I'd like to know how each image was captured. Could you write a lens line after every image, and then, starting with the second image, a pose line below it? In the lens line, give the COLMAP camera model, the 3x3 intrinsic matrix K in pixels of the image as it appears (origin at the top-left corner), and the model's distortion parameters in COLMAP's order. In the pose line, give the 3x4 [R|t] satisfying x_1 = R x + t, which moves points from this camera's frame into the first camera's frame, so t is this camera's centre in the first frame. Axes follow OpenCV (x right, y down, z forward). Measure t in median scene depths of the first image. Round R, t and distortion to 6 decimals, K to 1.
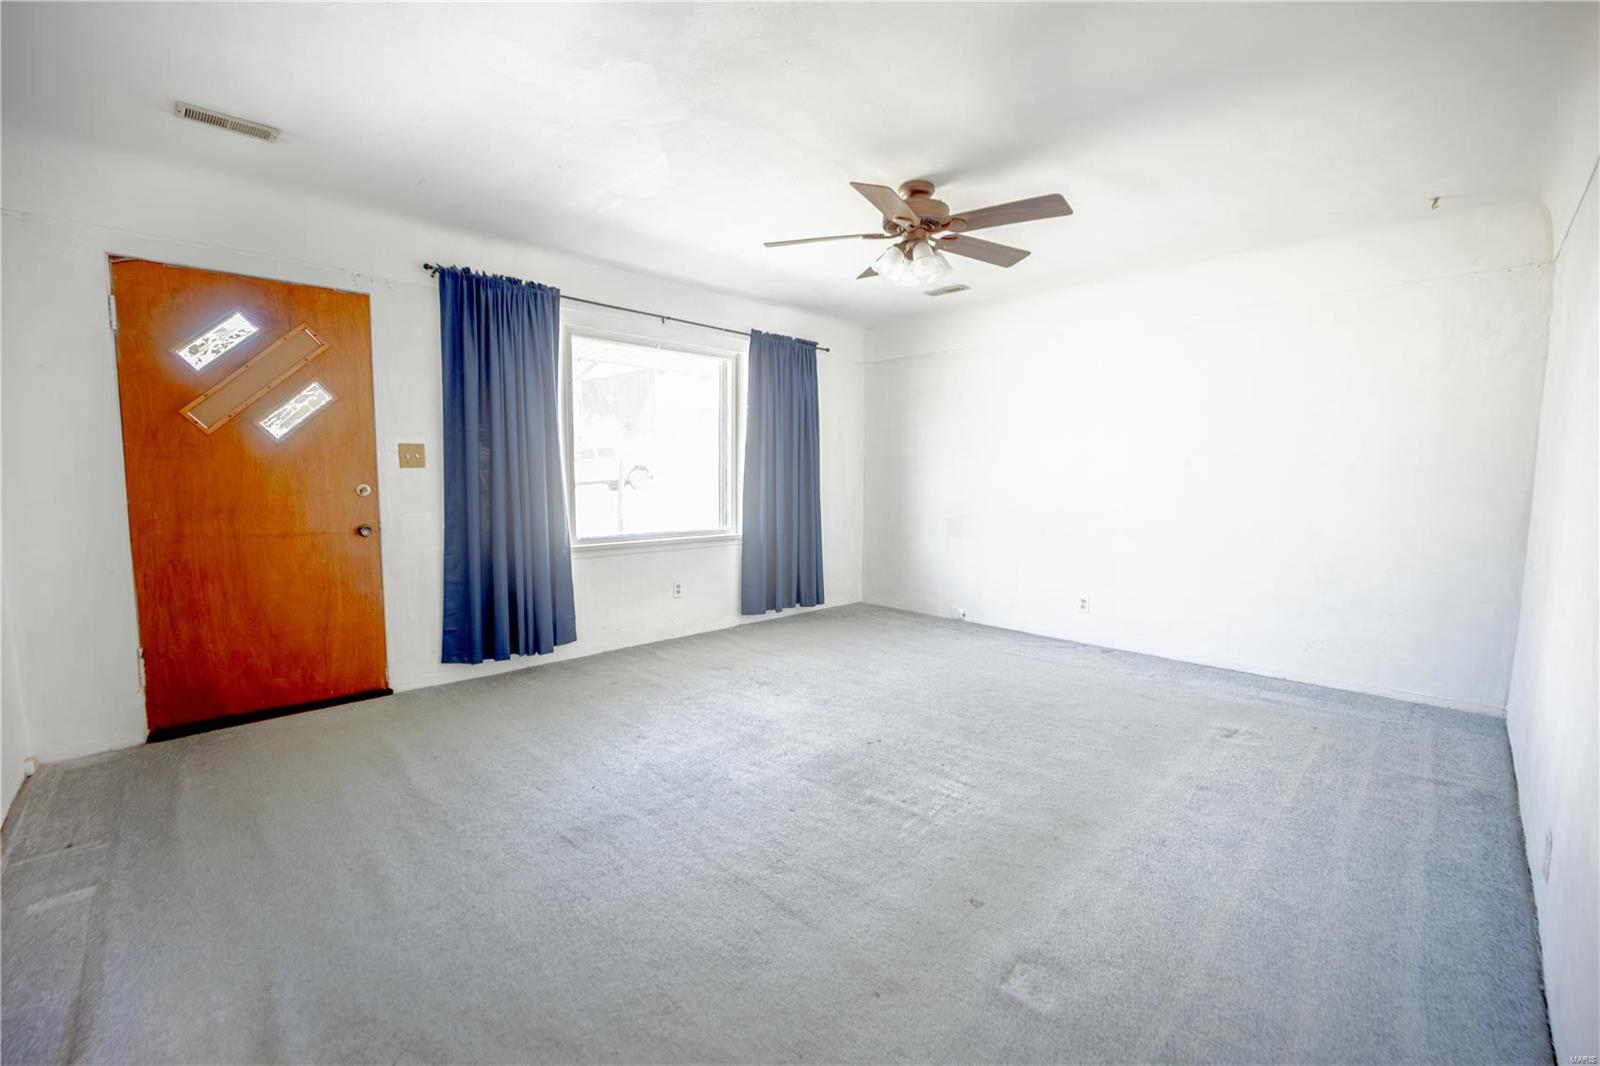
lens RADIAL K [[657.8, 0, 796.5], [0, 657.8, 532.0], [0, 0, 1]] dist [-0.014528, -0.000451]
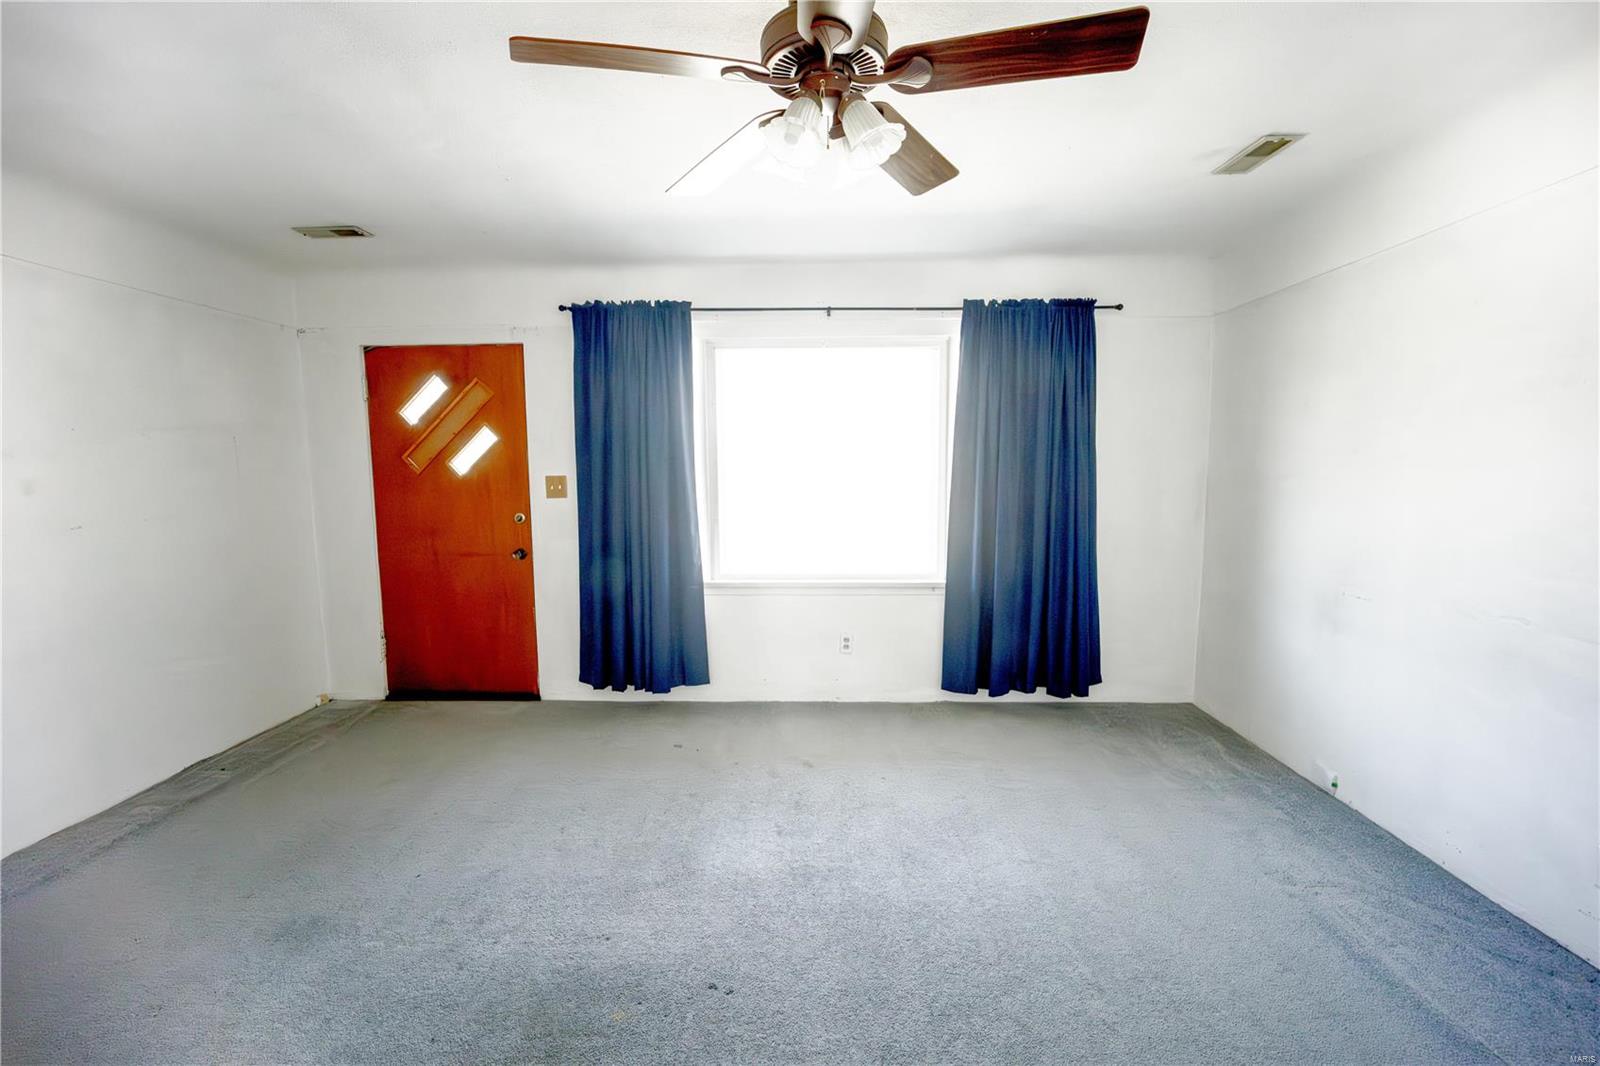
lens RADIAL K [[657.8, 0, 800.2], [0, 657.8, 536.4], [0, 0, 1]] dist [-0.014528, -0.000451]
pose [[0.702270, 0.062773, -0.709137, 0.442419], [-0.053158, 0.997948, 0.035696, -0.089722], [0.709923, 0.012628, 0.704166, 0.495241]]
